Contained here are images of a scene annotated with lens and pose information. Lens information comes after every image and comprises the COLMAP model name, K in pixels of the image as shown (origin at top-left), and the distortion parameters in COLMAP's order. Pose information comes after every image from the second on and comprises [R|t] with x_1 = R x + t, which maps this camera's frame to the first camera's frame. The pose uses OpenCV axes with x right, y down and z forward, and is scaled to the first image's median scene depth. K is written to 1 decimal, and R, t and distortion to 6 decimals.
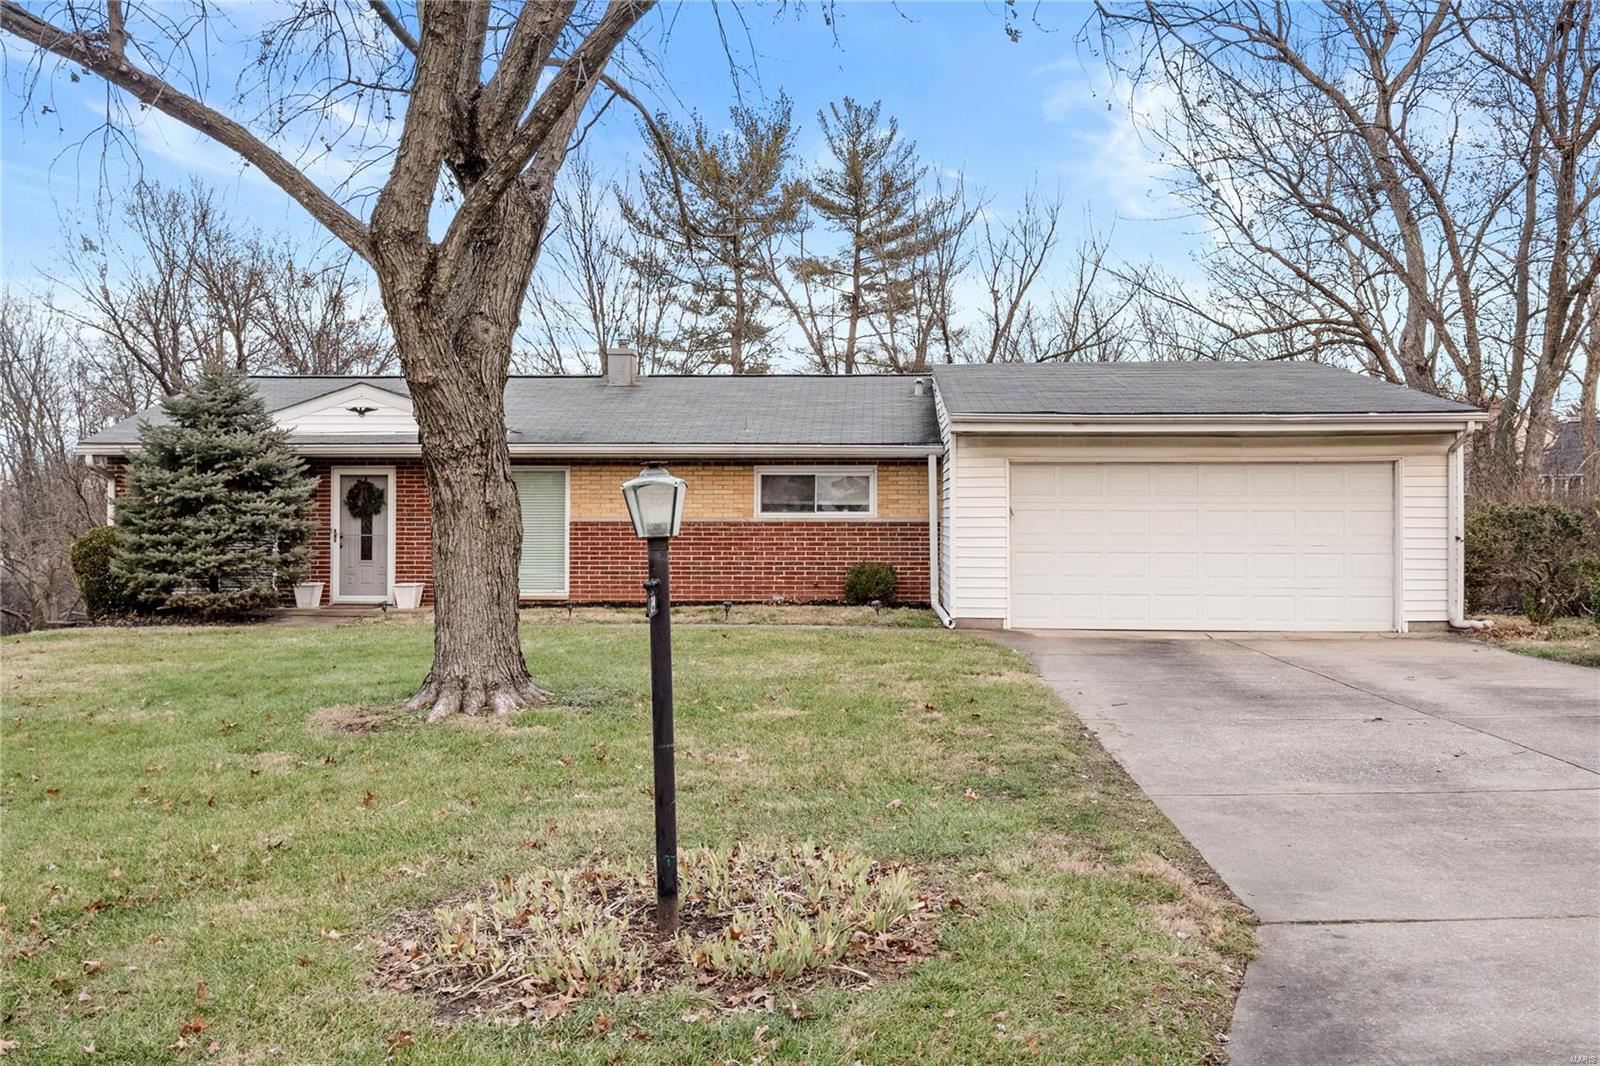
lens RADIAL K [[1496.2, 0, 801.2], [0, 1496.2, 530.6], [0, 0, 1]] dist [0.025784, 0.000000]
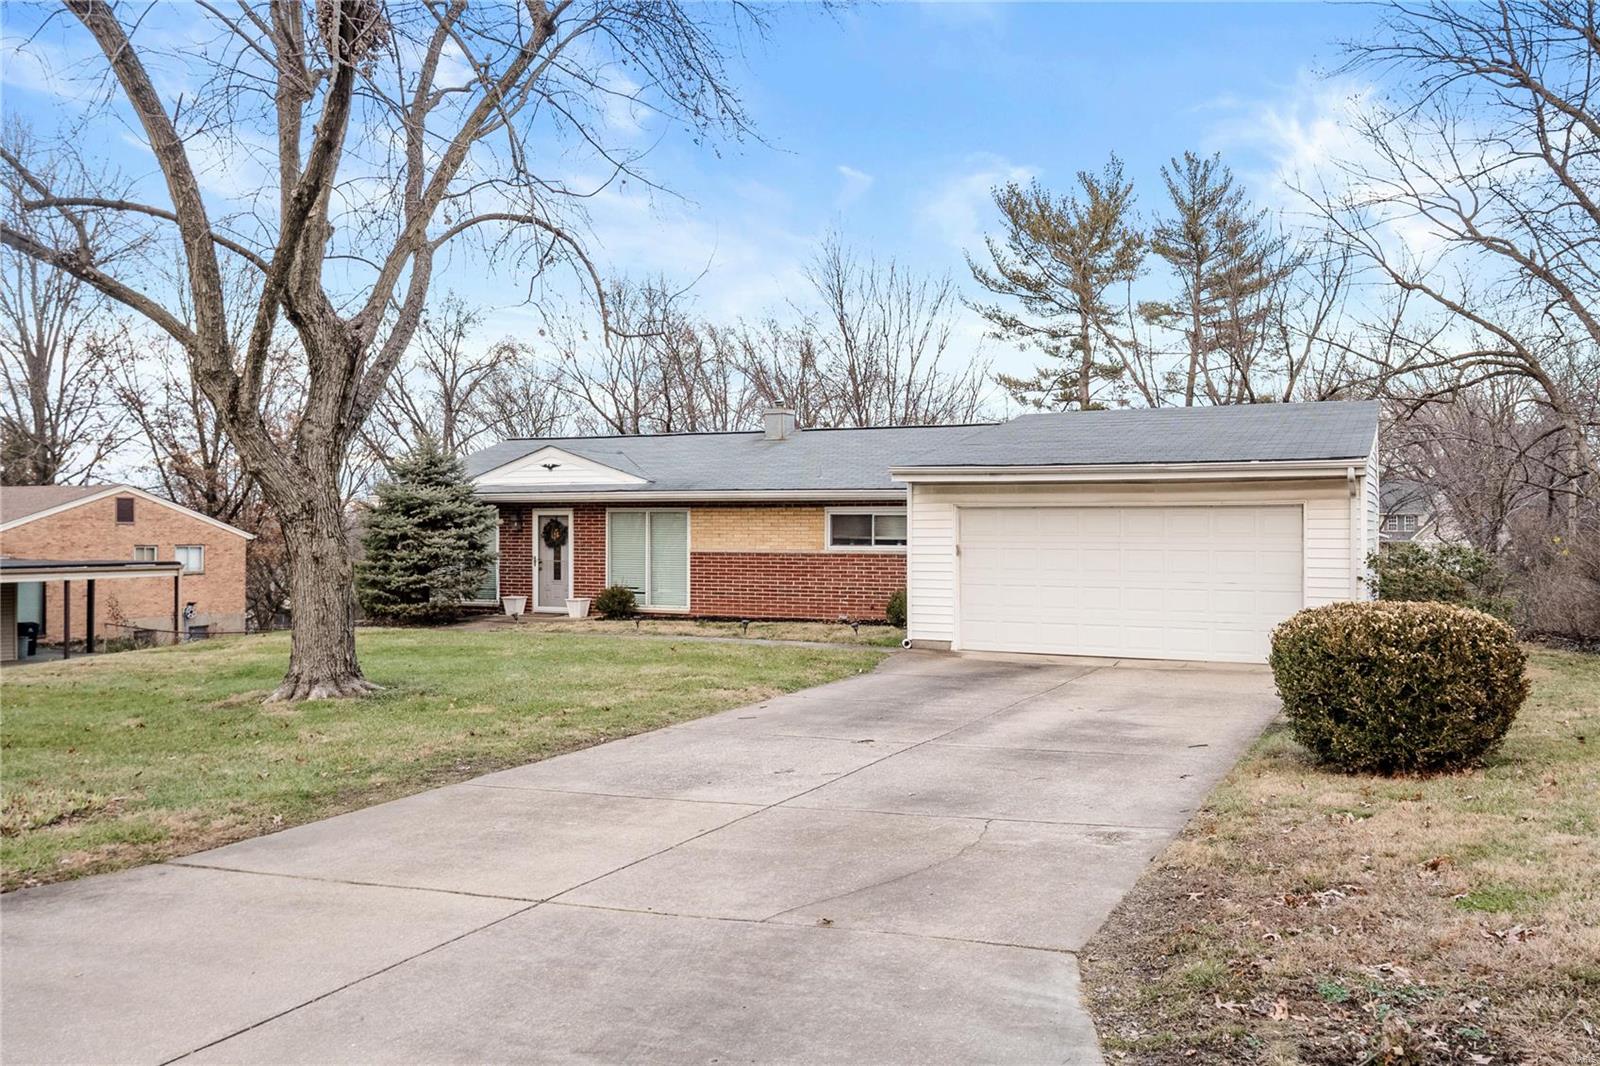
lens RADIAL K [[1329.9, 0, 802.9], [0, 1329.9, 534.8], [0, 0, 1]] dist [0.034350, -0.004201]
pose [[0.930678, 0.002390, -0.365832, 0.344396], [-0.004363, 0.999980, -0.004566, -0.015914], [0.365814, 0.005845, 0.930670, -0.005058]]
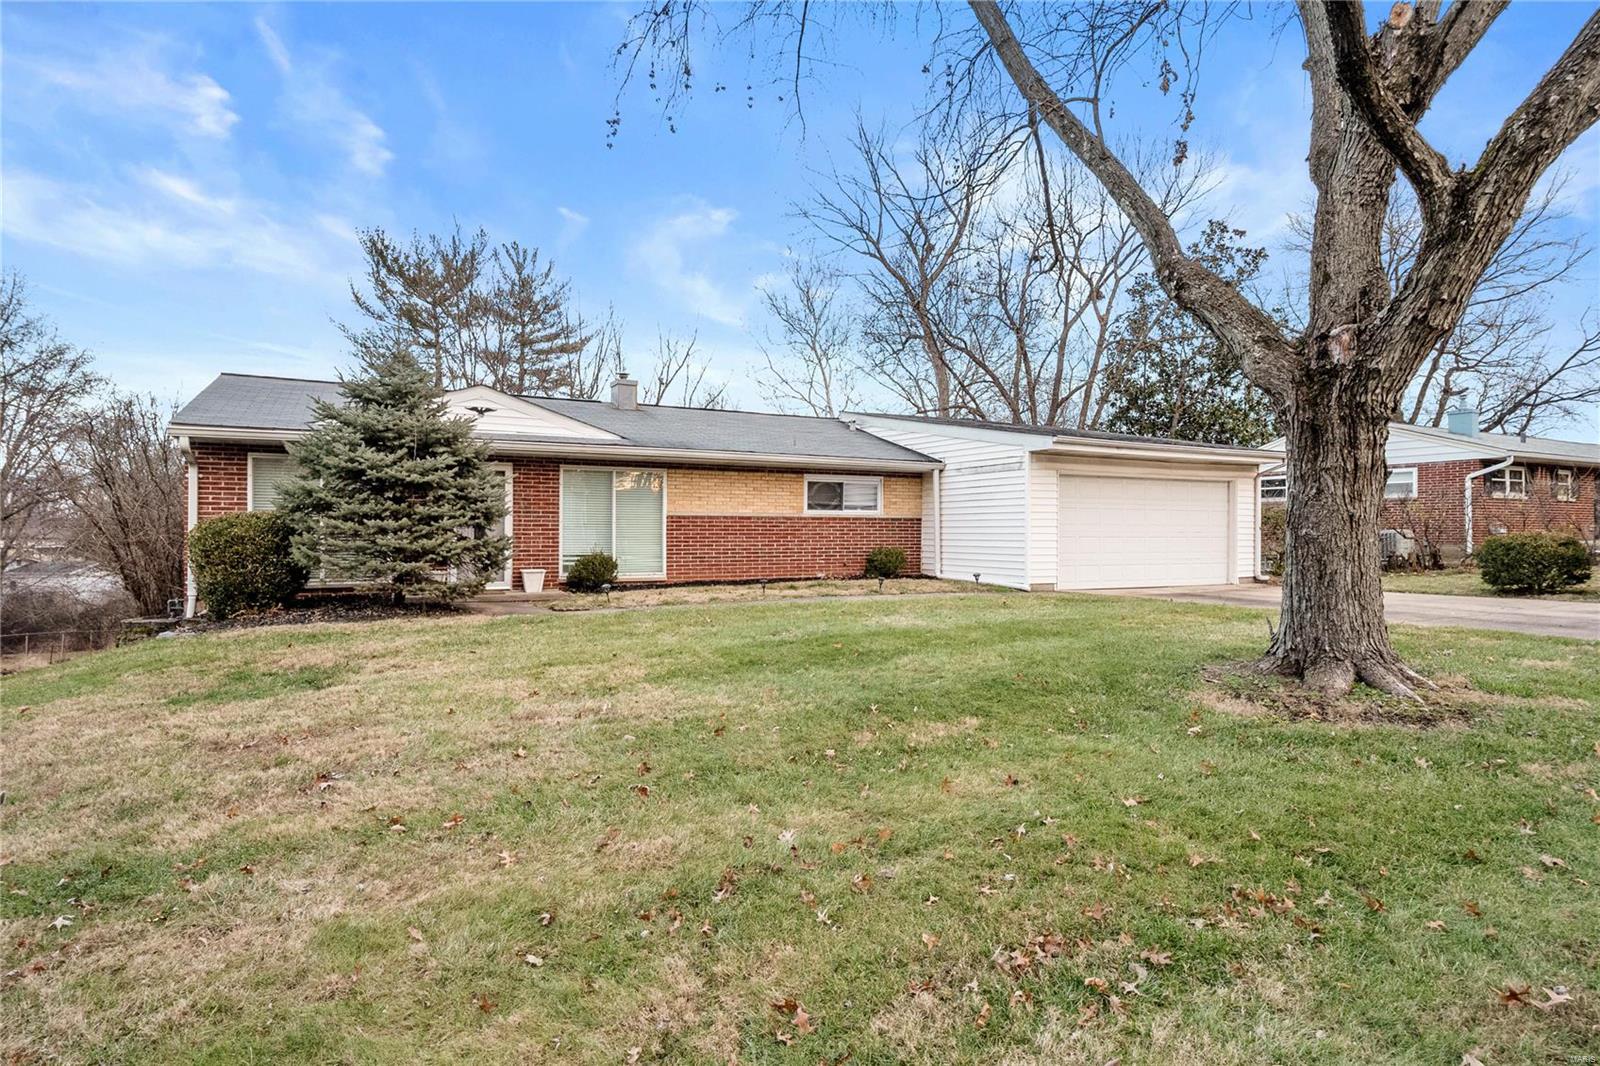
lens RADIAL K [[846.3, 0, 792.2], [0, 846.3, 542.9], [0, 0, 1]] dist [-0.001486, -0.000290]
pose [[0.863150, -0.005883, 0.504913, -0.412392], [0.003540, 0.999978, 0.005599, 0.012489], [-0.504935, -0.003045, 0.863152, 0.367873]]
